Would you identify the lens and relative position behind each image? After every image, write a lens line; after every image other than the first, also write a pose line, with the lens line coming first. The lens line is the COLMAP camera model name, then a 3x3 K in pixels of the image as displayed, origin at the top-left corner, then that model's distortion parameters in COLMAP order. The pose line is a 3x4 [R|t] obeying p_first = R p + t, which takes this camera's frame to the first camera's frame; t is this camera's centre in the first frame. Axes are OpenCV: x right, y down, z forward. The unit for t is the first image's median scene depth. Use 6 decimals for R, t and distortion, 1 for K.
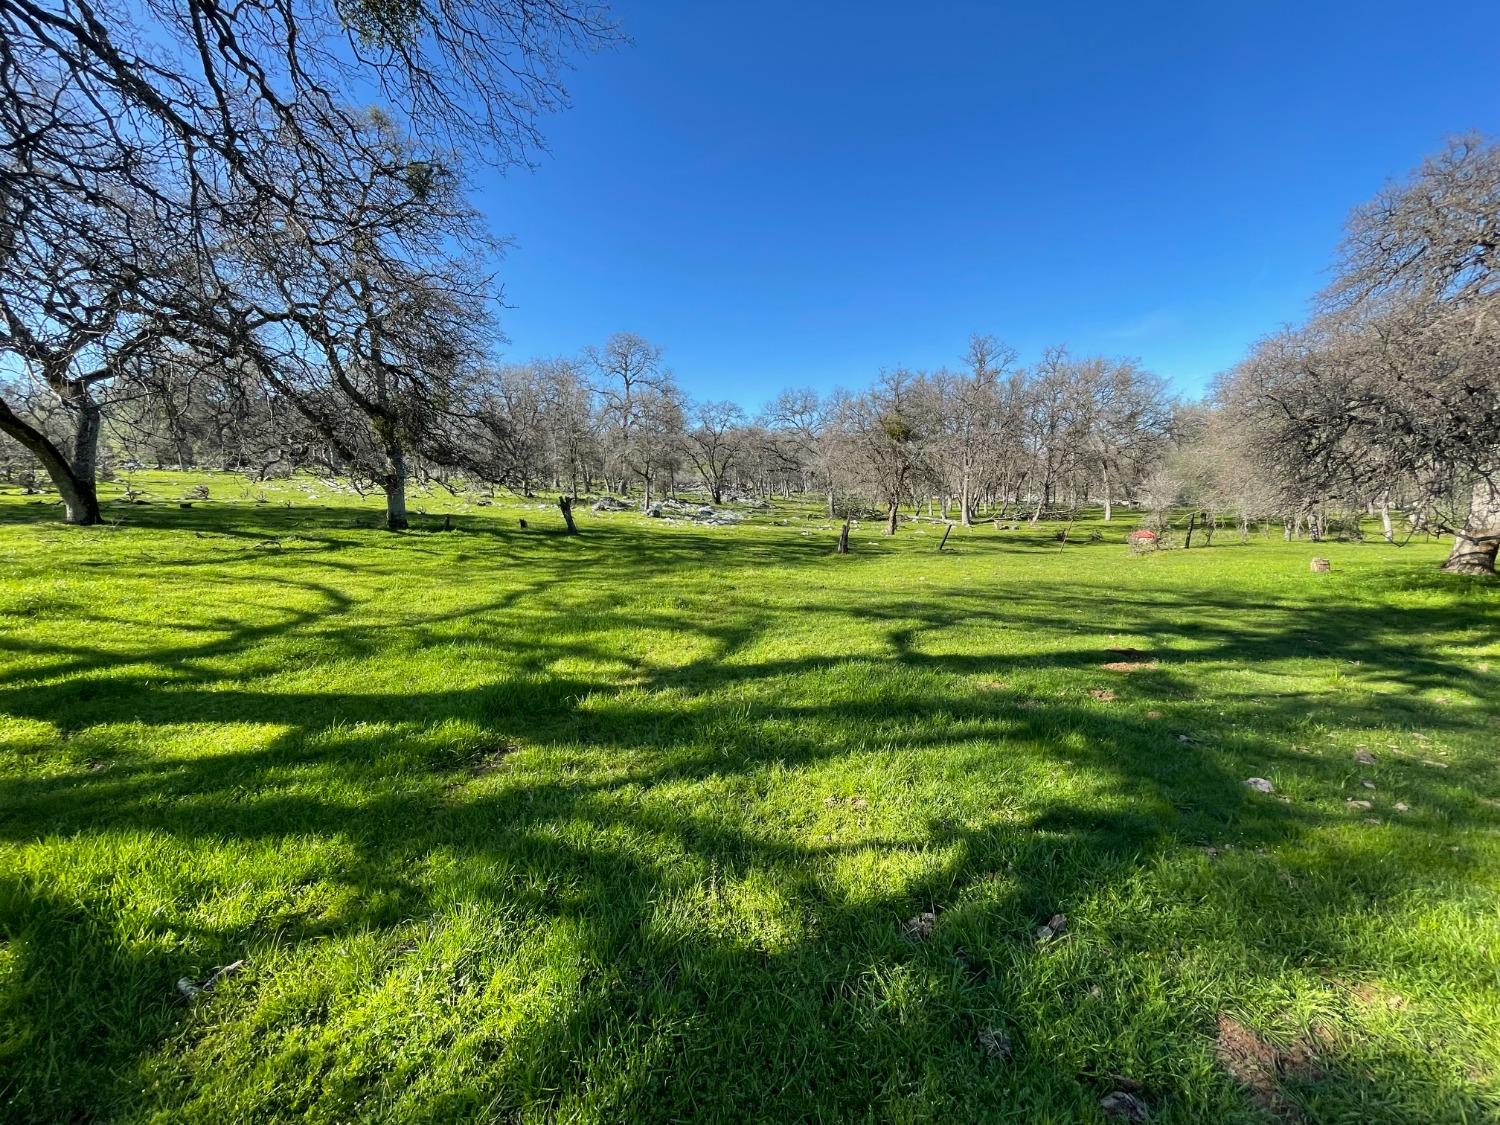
lens RADIAL K [[611.1, 0, 750.0], [0, 611.1, 562.5], [0, 0, 1]] dist [-0.001851, -0.000649]
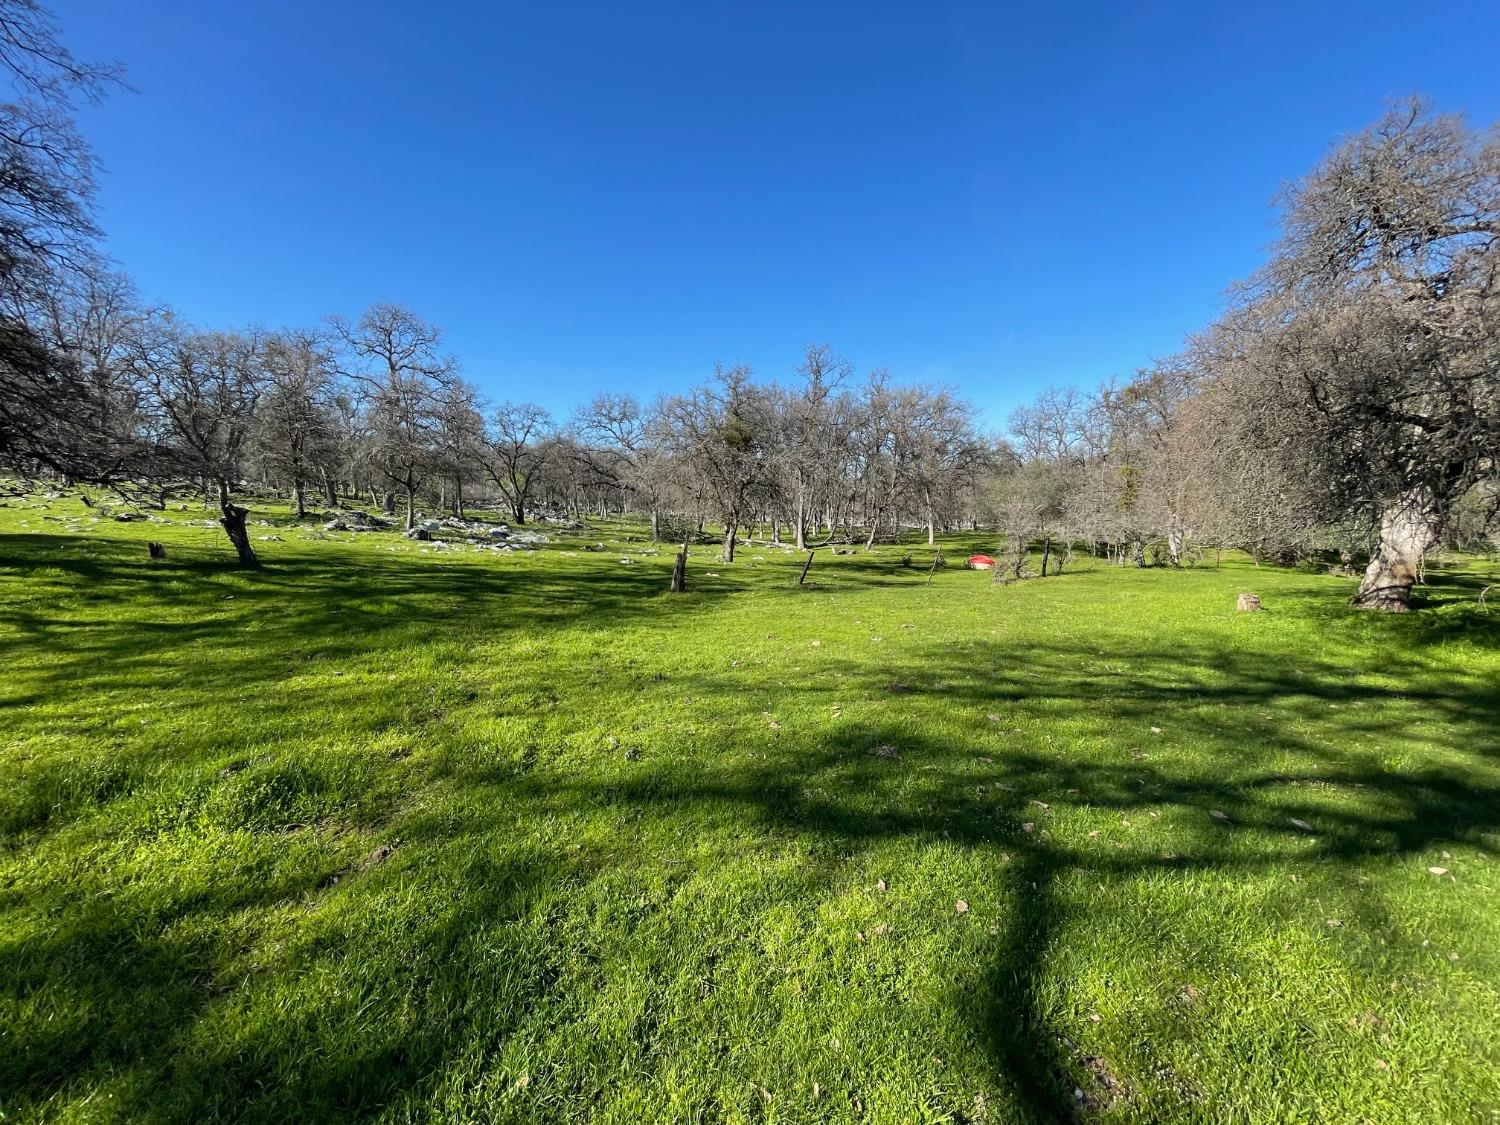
lens RADIAL K [[611.1, 0, 750.0], [0, 611.1, 562.5], [0, 0, 1]] dist [-0.001851, -0.000649]
pose [[0.957984, -0.006418, 0.286749, 0.015262], [0.016548, 0.999321, -0.032919, -0.014932], [-0.286343, 0.036281, 0.957440, 0.168058]]
